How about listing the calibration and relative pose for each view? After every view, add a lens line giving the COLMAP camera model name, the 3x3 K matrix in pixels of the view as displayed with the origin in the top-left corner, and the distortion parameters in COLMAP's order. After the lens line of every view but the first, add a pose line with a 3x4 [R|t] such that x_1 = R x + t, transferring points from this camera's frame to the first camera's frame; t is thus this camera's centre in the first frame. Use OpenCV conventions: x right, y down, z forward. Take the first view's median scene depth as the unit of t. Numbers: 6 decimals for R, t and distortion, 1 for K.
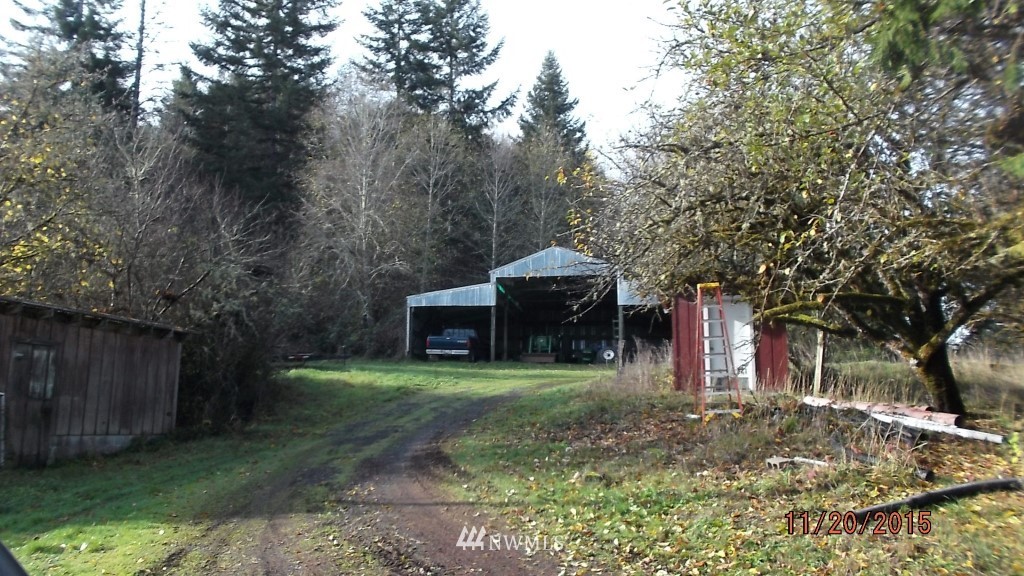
lens RADIAL K [[804.7, 0, 511.3], [0, 804.7, 290.3], [0, 0, 1]] dist [0.001230, 0.002601]
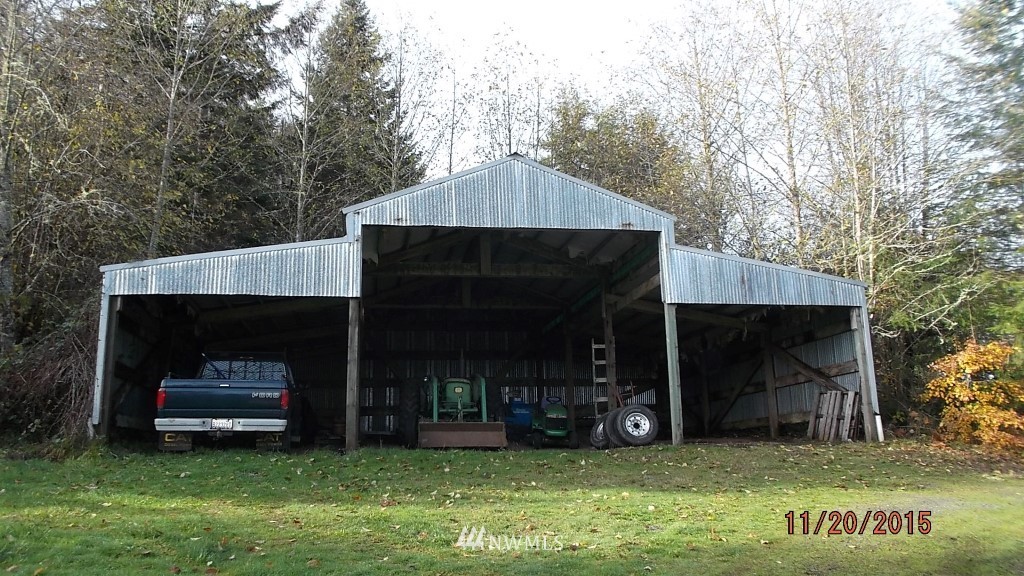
lens RADIAL K [[804.7, 0, 513.8], [0, 804.7, 283.2], [0, 0, 1]] dist [0.001230, 0.002601]
pose [[0.948935, 0.035695, 0.313446, -0.068802], [-0.015906, 0.997728, -0.065469, 0.035364], [-0.315070, 0.057140, 0.947347, 0.611007]]
